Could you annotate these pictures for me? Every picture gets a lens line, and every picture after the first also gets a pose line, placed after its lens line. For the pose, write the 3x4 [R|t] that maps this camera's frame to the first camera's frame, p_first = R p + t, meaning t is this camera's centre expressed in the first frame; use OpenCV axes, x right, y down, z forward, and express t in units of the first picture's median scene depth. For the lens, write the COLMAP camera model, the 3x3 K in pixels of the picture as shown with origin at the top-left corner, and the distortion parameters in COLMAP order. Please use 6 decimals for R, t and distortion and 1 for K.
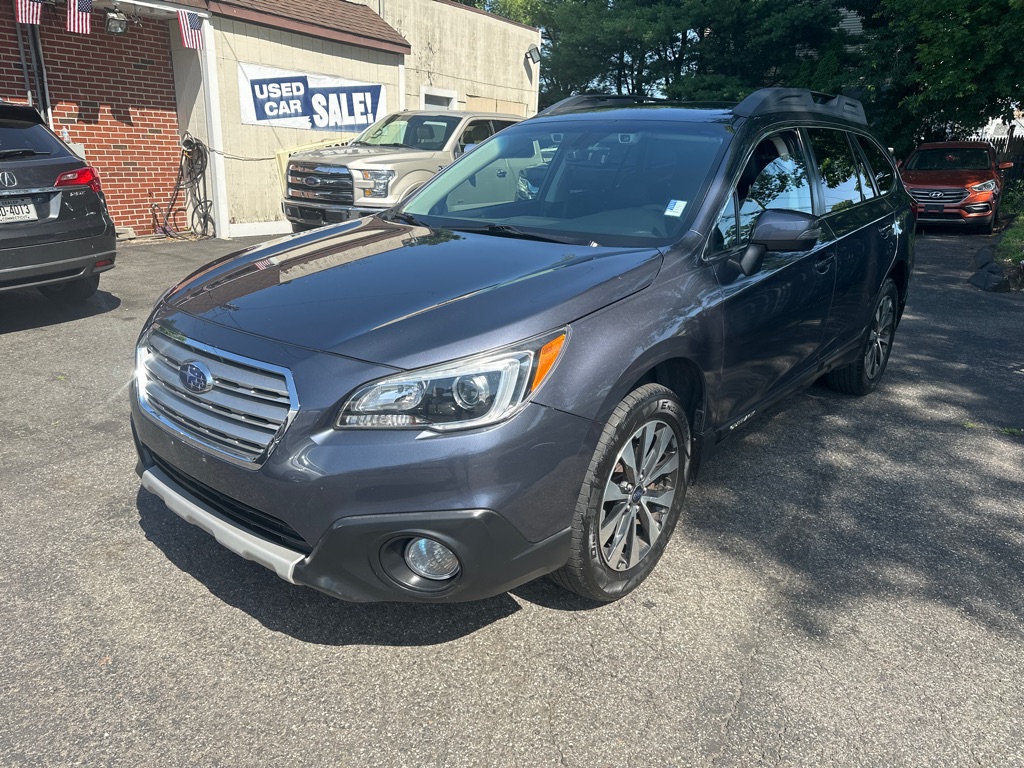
lens RADIAL K [[770.5, 0, 505.2], [0, 770.5, 380.9], [0, 0, 1]] dist [0.024899, -0.023505]
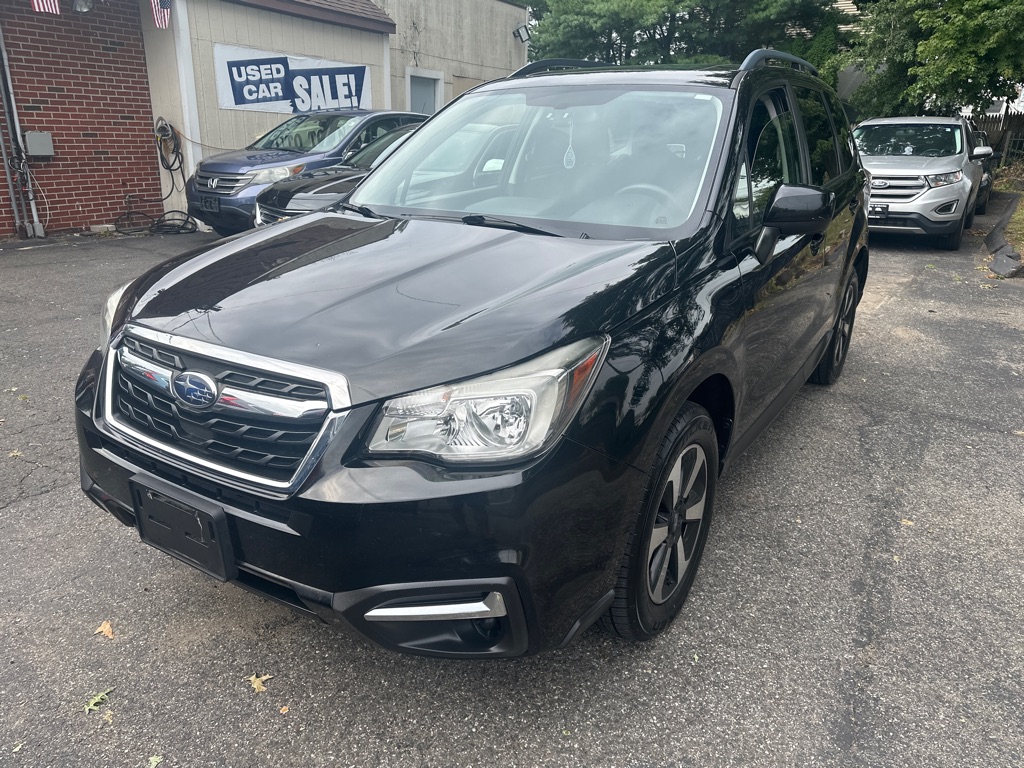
lens RADIAL K [[770.5, 0, 505.6], [0, 770.5, 384.3], [0, 0, 1]] dist [0.024899, -0.023505]
pose [[0.999705, -0.016711, 0.017619, -0.012157], [0.016262, 0.999547, 0.025338, -0.013032], [-0.018034, -0.025044, 0.999524, 0.037018]]
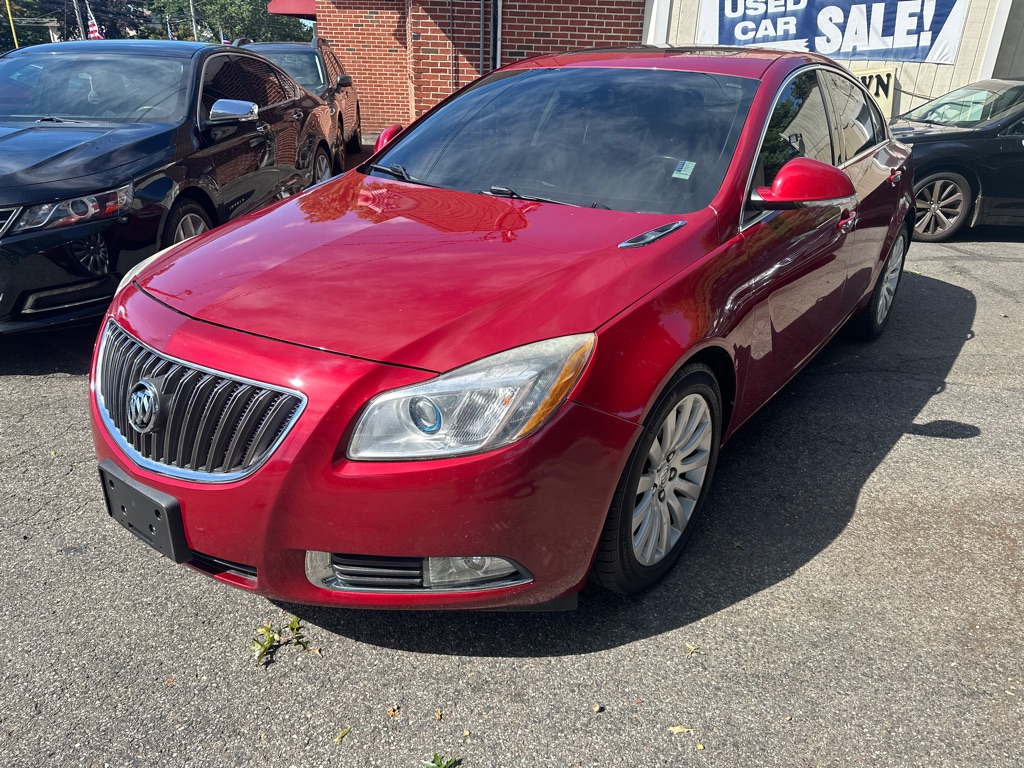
lens RADIAL K [[770.5, 0, 512.7], [0, 770.5, 382.3], [0, 0, 1]] dist [0.024899, -0.023505]
pose [[0.565459, 0.296742, -0.769545, 0.261585], [-0.247409, 0.951094, 0.184954, -0.103754], [0.786794, 0.085809, 0.611222, 0.374577]]
